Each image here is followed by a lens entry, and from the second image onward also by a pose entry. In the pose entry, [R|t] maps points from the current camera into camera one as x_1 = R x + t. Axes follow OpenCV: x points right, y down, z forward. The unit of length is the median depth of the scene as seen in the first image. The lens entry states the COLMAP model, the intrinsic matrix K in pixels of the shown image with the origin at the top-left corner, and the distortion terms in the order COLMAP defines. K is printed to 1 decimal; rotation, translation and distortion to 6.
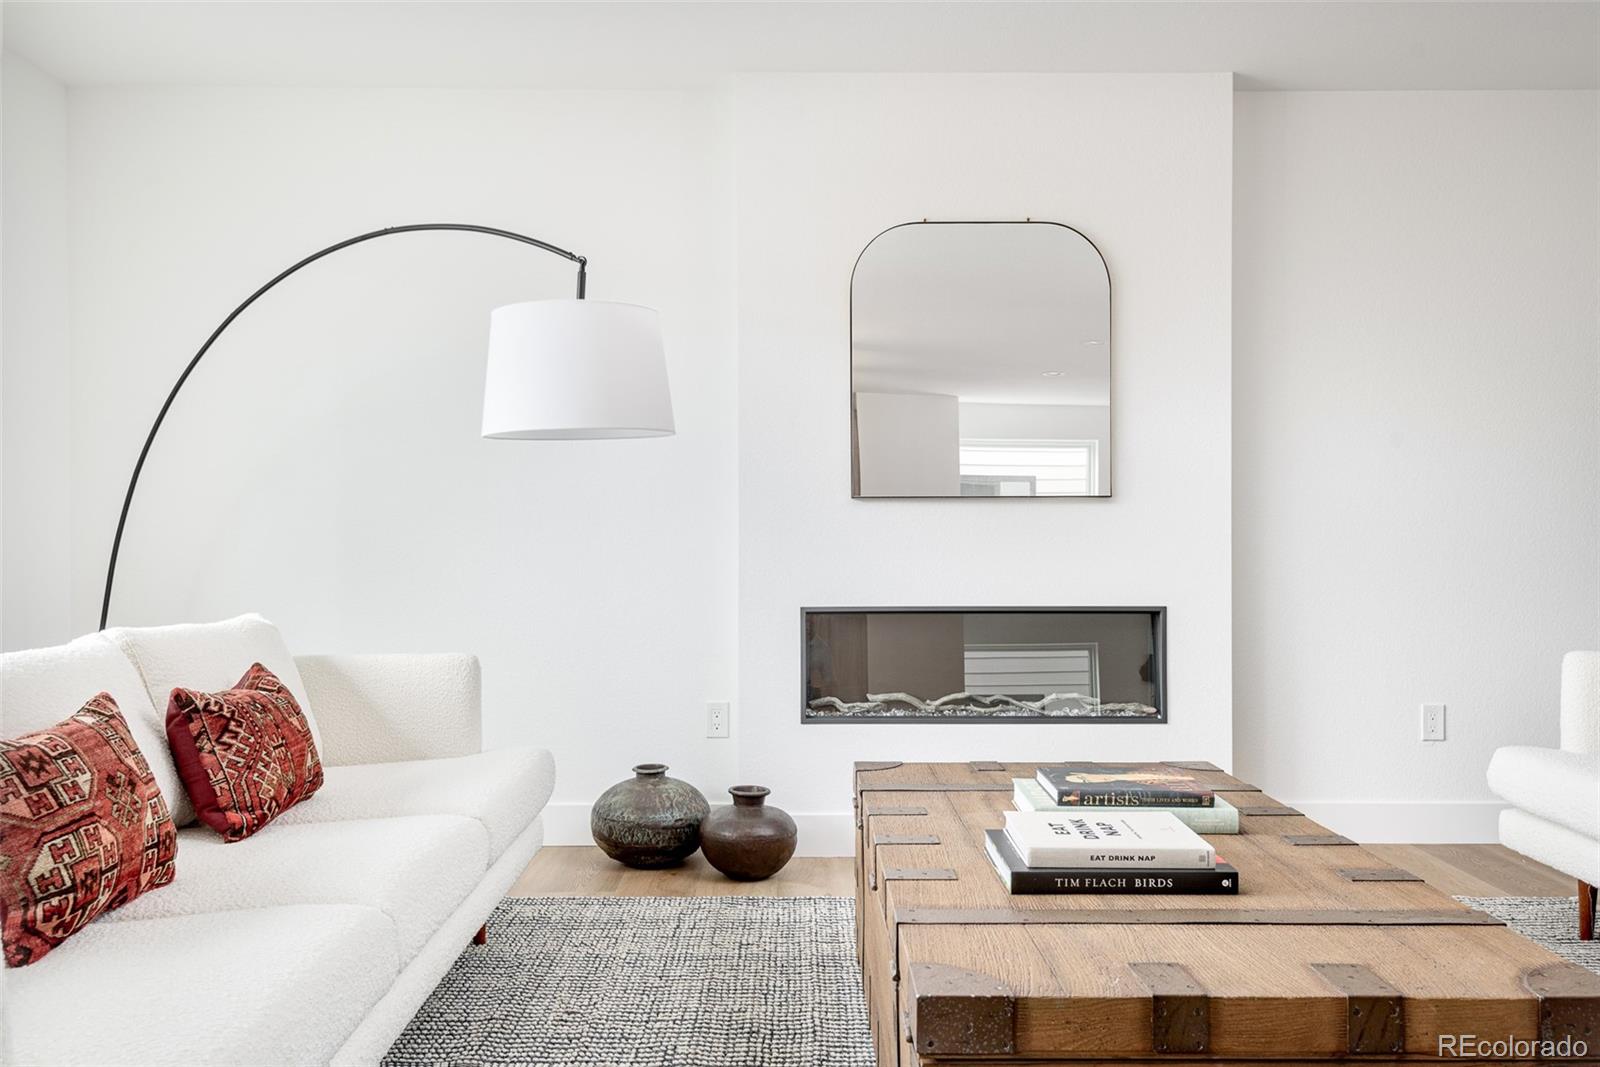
lens RADIAL K [[1292.8, 0, 801.1], [0, 1292.8, 533.3], [0, 0, 1]] dist [0.027068, -0.008442]
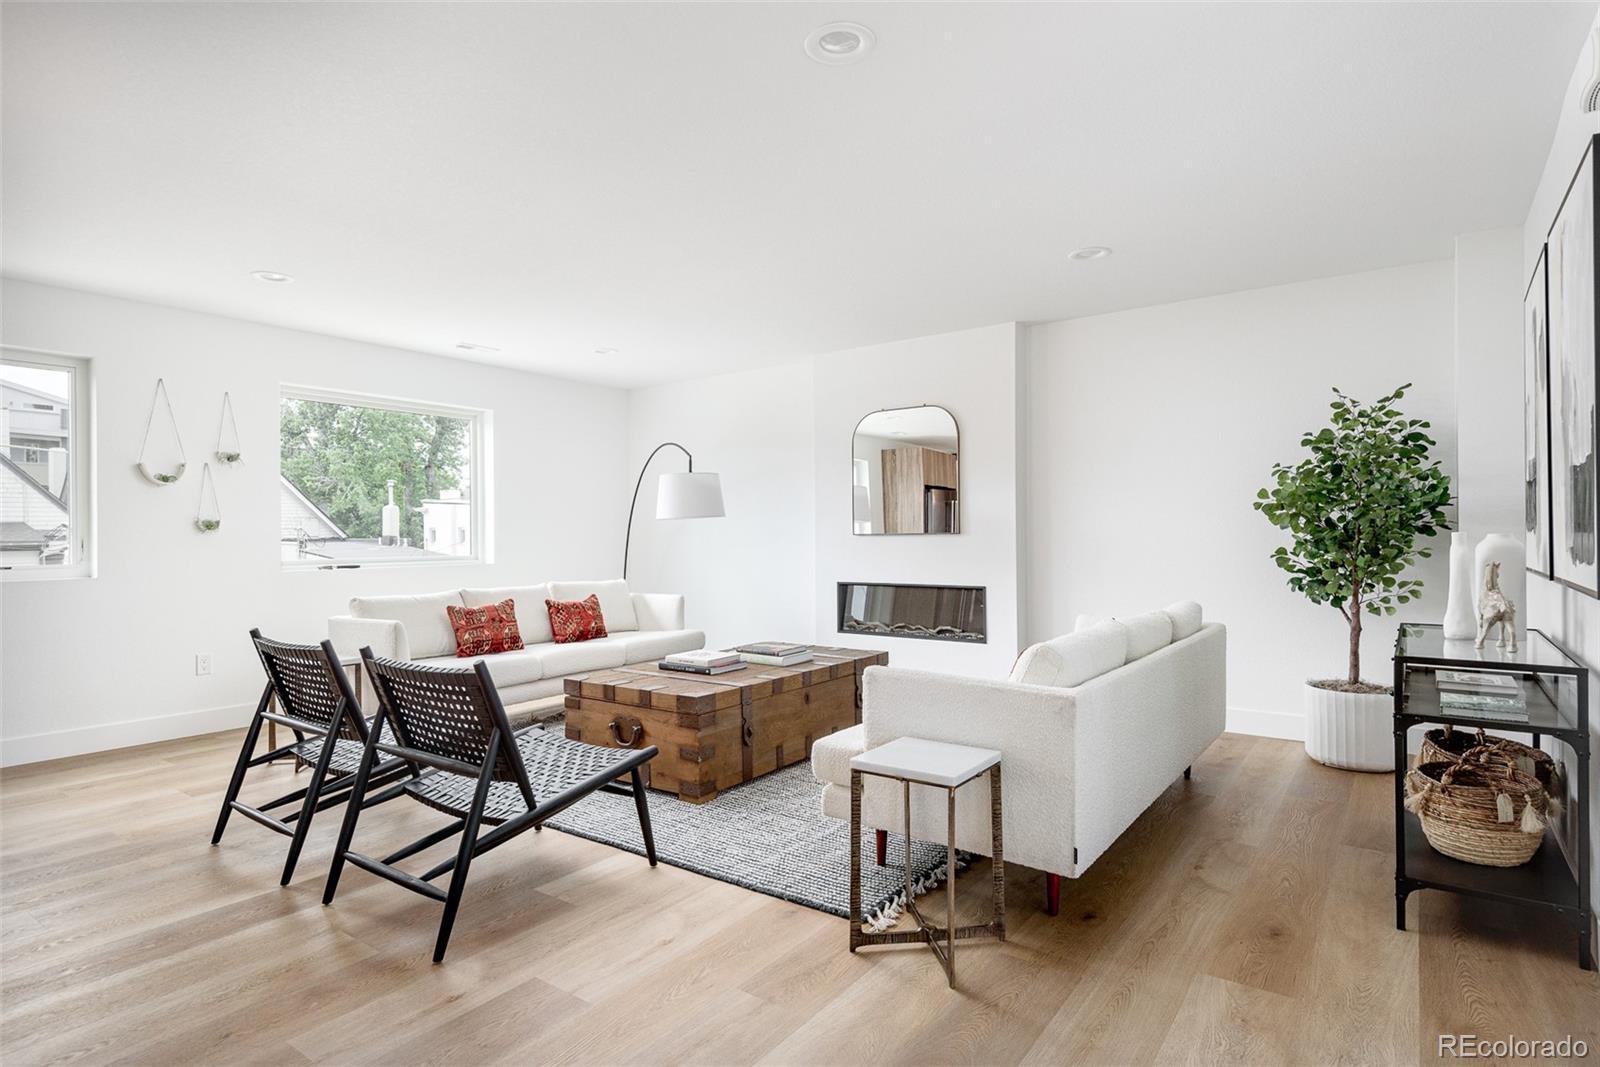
lens RADIAL K [[836.5, 0, 801.8], [0, 836.5, 533.8], [0, 0, 1]] dist [-0.027255, -0.001575]
pose [[0.804646, -0.008907, -0.593689, 0.833693], [0.011715, 0.999931, 0.000875, -0.031446], [0.593640, -0.007659, 0.804694, -0.236174]]
